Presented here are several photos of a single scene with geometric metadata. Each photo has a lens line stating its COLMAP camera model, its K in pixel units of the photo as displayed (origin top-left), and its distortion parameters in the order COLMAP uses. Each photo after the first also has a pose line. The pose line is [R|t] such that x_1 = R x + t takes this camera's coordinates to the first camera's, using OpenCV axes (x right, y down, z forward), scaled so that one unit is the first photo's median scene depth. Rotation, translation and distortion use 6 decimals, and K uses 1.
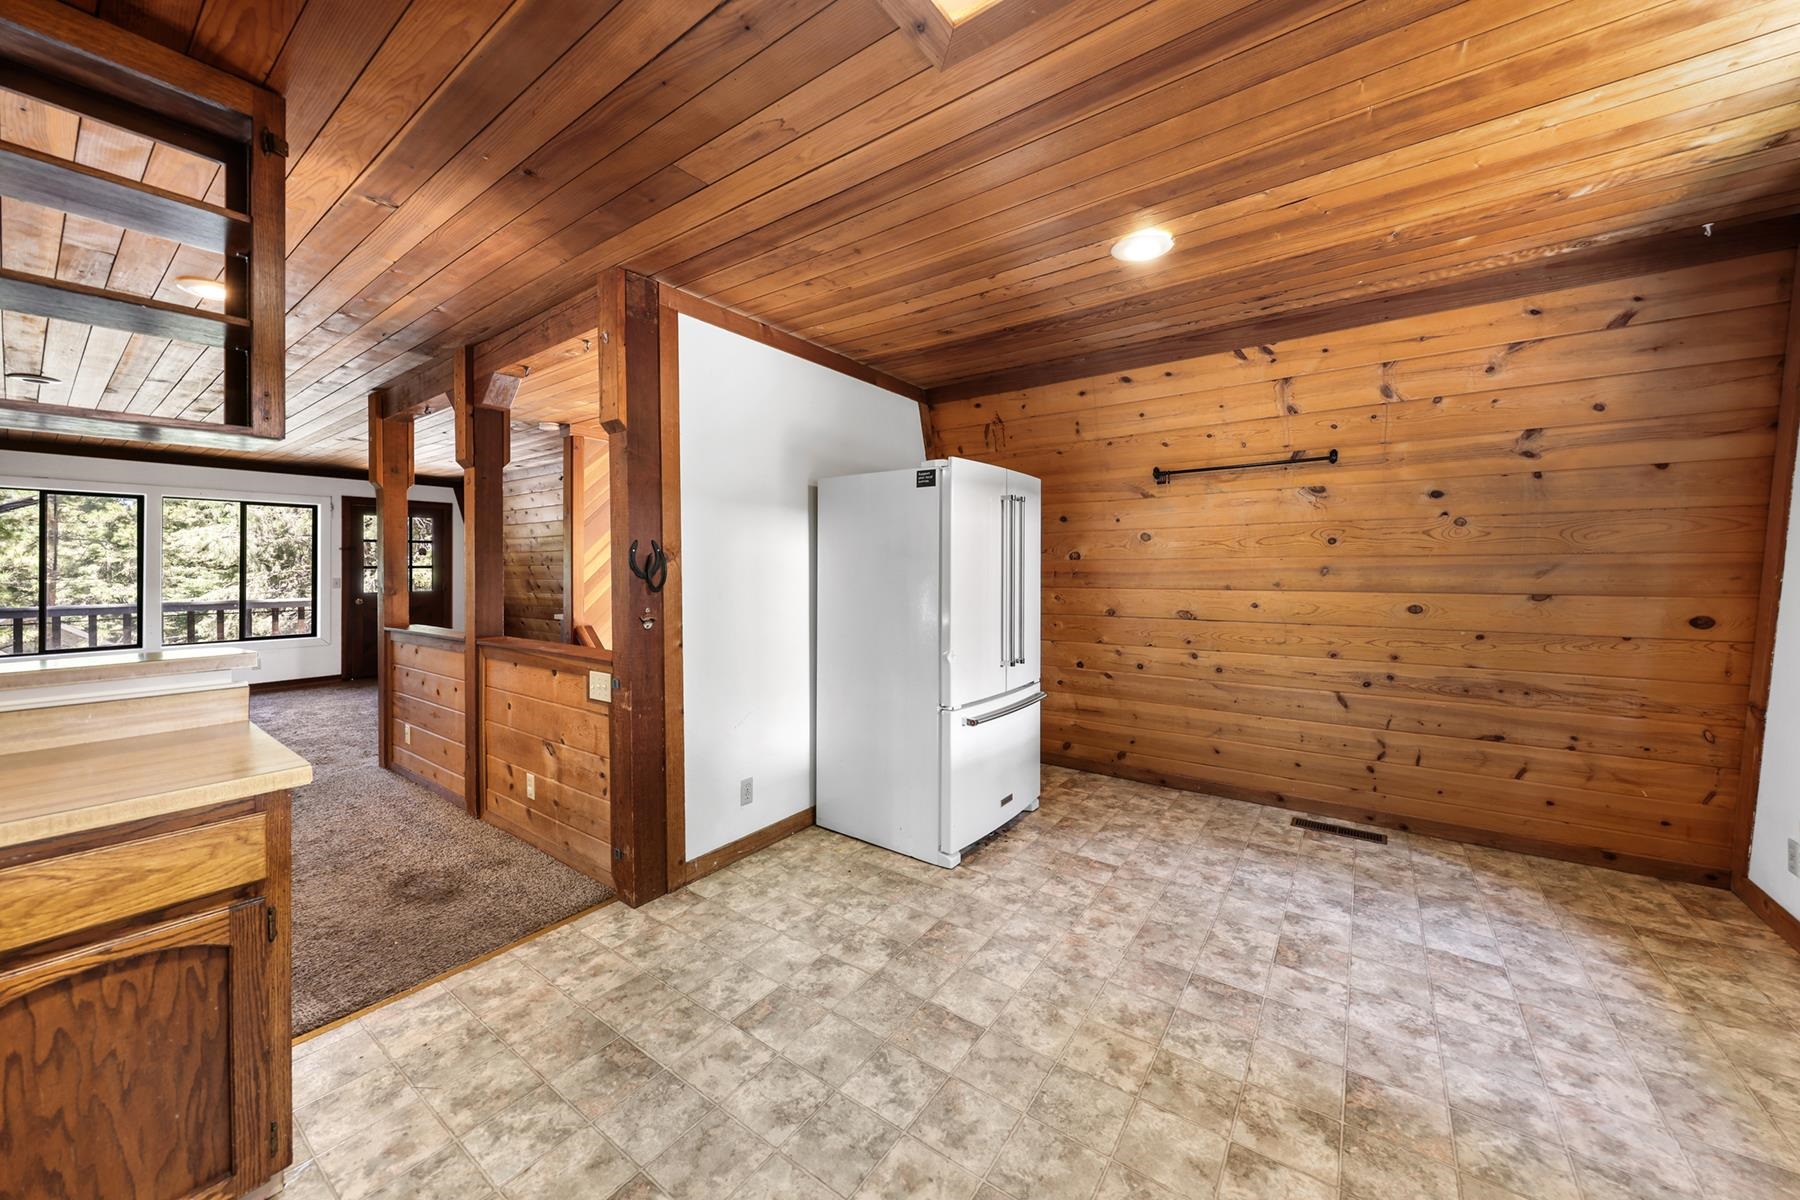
lens RADIAL K [[647.0, 0, 884.1], [0, 647.0, 563.4], [0, 0, 1]] dist [0.003313, -0.002715]
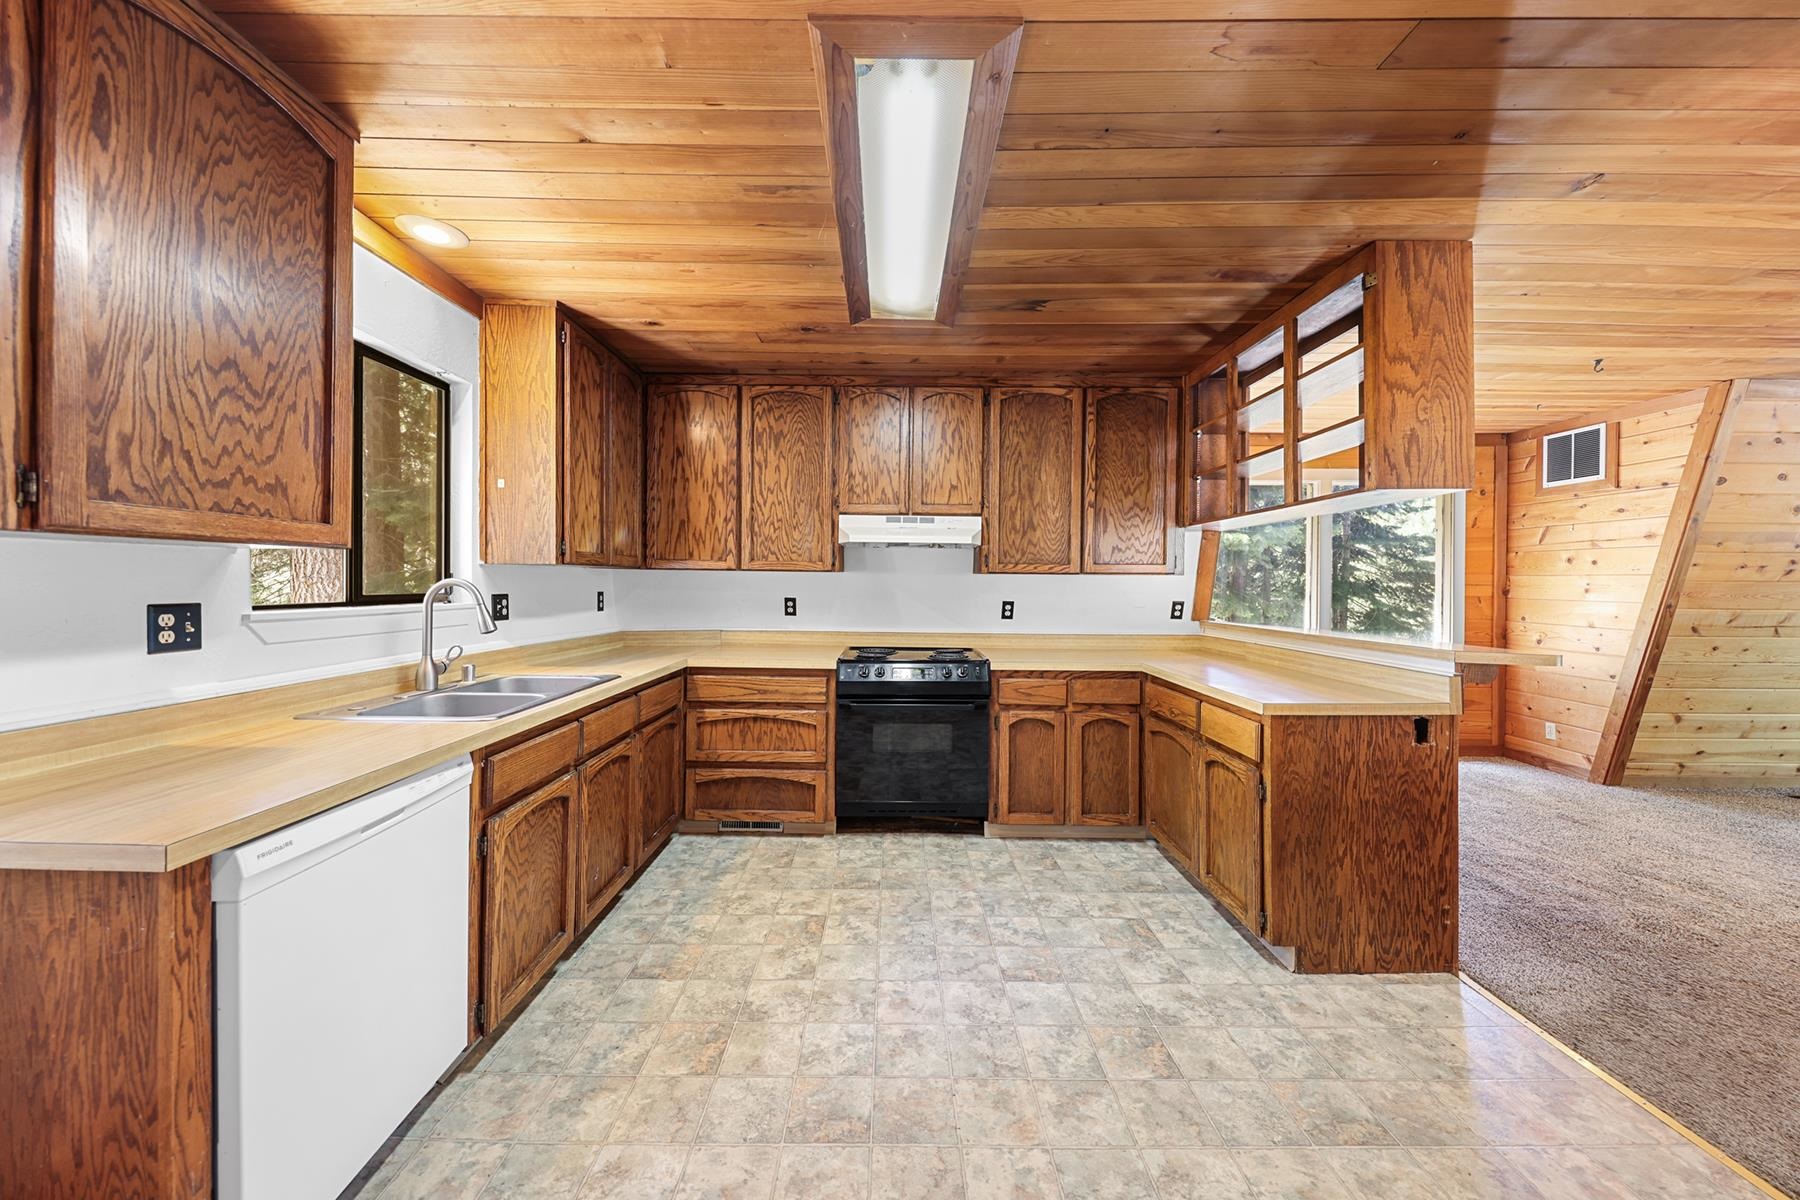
lens RADIAL K [[647.0, 0, 890.6], [0, 647.0, 583.5], [0, 0, 1]] dist [0.003313, -0.002715]
pose [[-0.803630, 0.000937, -0.595129, 0.392257], [0.003079, 0.999992, -0.002583, 0.007637], [0.595121, -0.003908, -0.803626, 0.826350]]
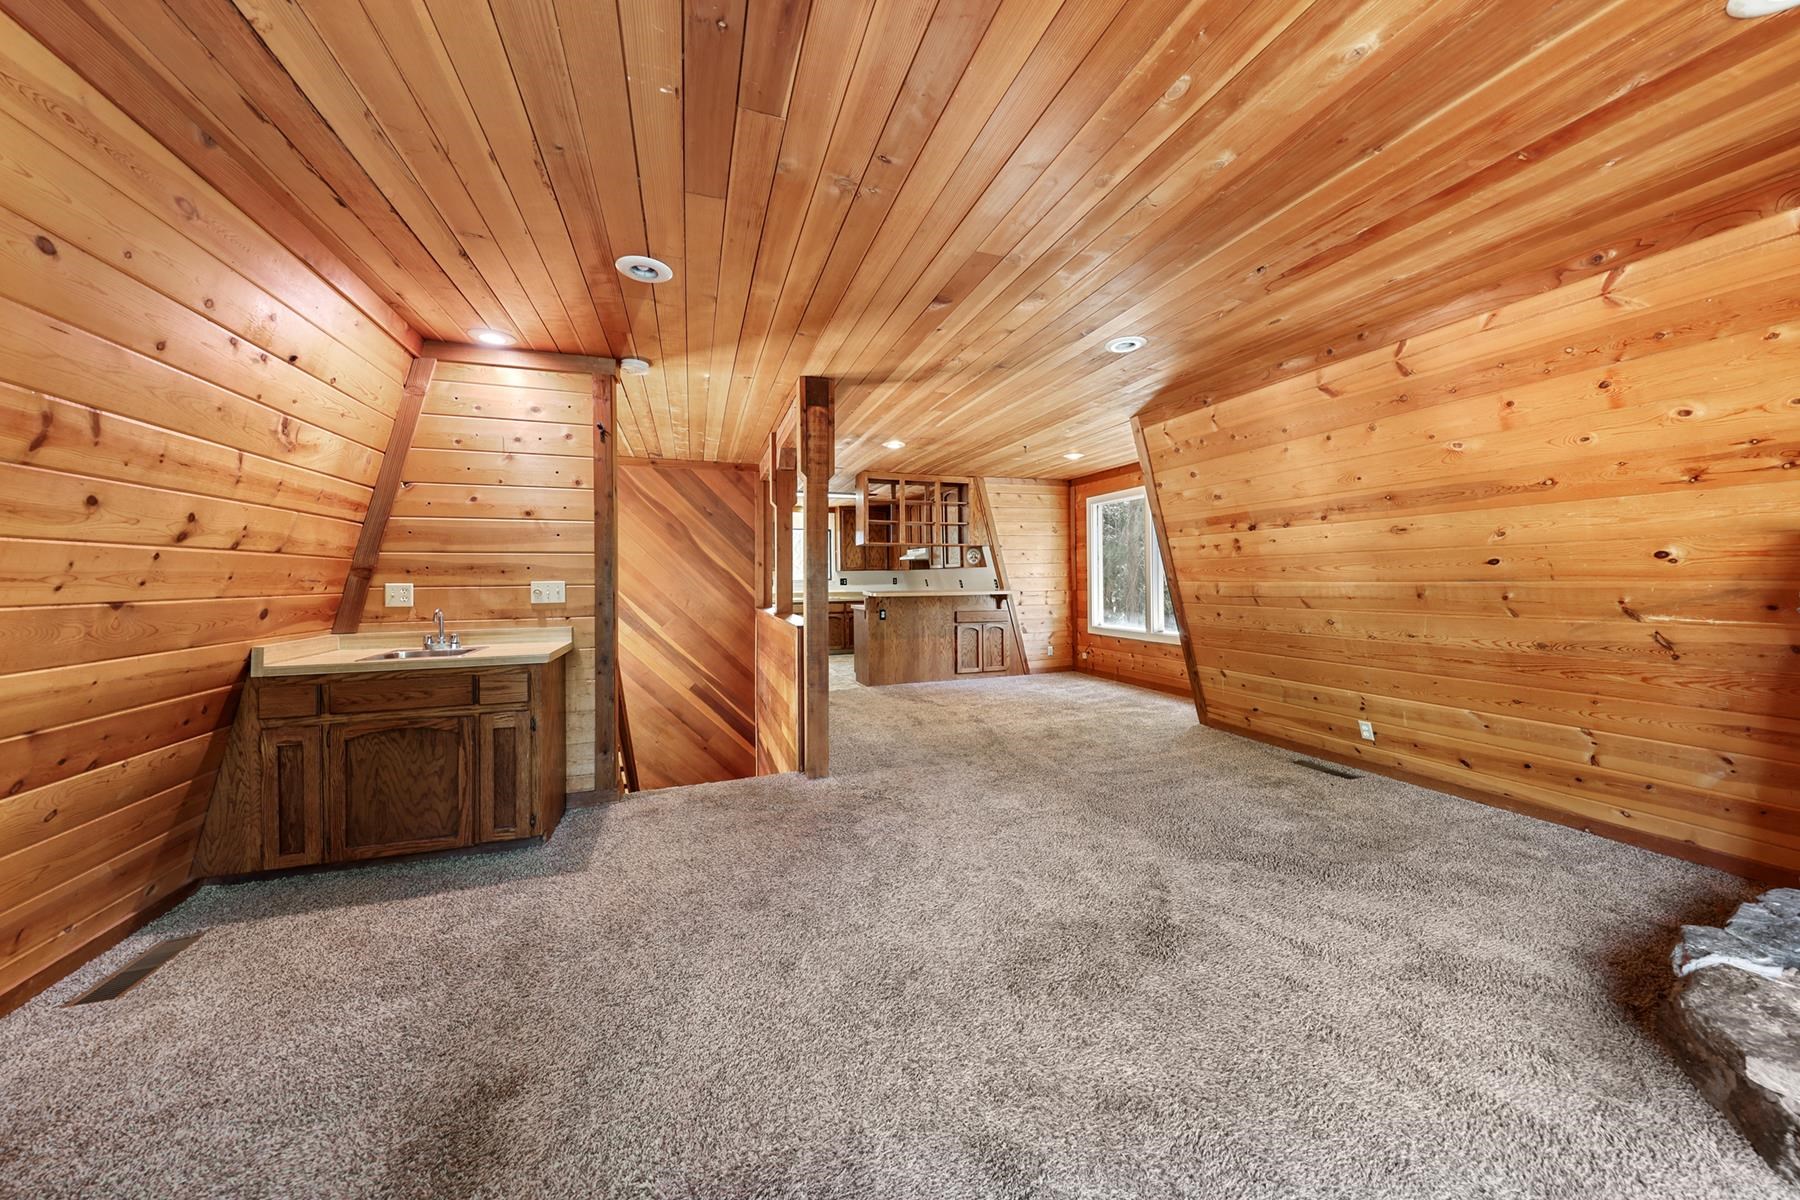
lens RADIAL K [[588.6, 0, 900.2], [0, 588.6, 583.2], [0, 0, 1]] dist [0.000433, -0.001272]
pose [[-0.832816, 0.009689, 0.553466, -2.014371], [0.011351, 0.999935, -0.000425, 0.054006], [-0.553434, 0.005928, -0.832872, 2.487125]]
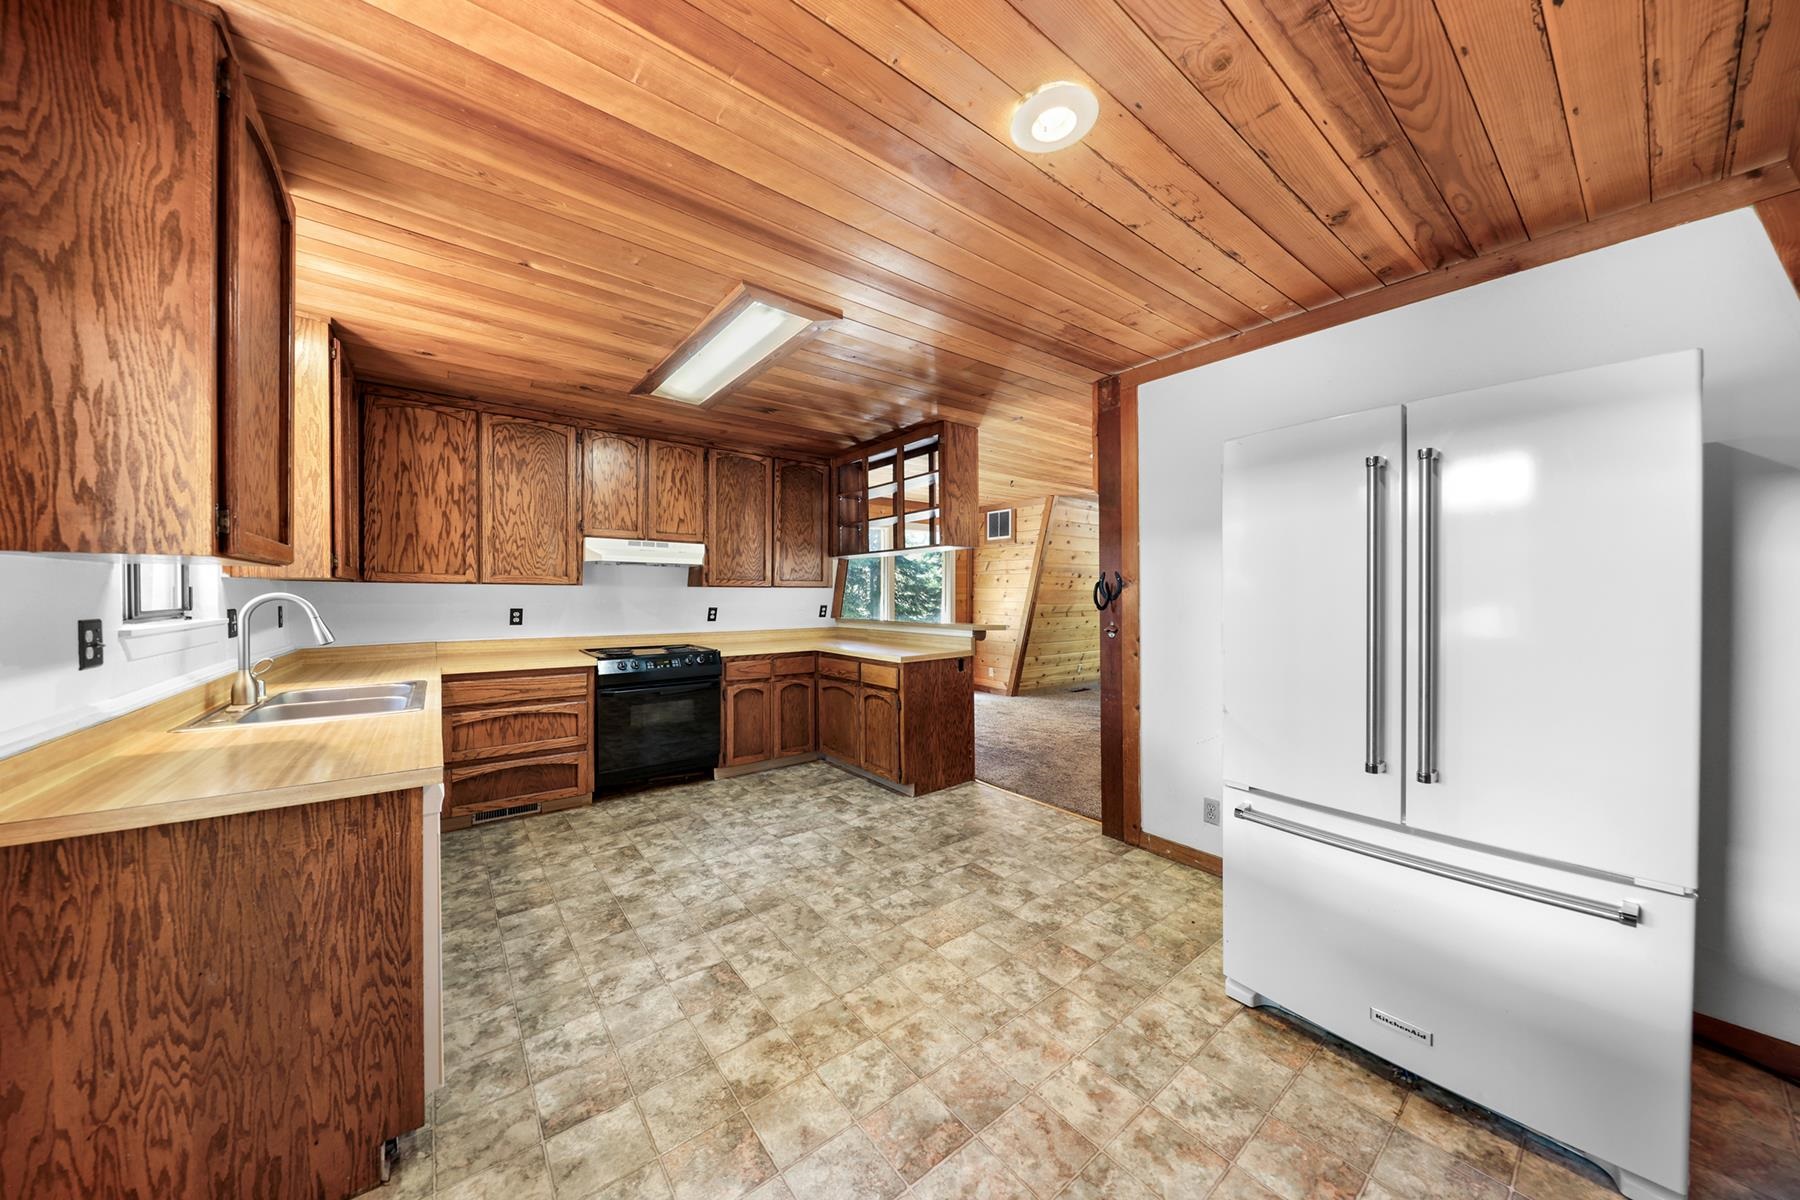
lens RADIAL K [[588.6, 0, 902.0], [0, 588.6, 597.0], [0, 0, 1]] dist [0.000433, -0.001272]
pose [[-0.258676, 0.009822, -0.965914, 0.846649], [0.009710, 0.999924, 0.007567, 0.005140], [0.965915, -0.007421, -0.258751, 0.813764]]
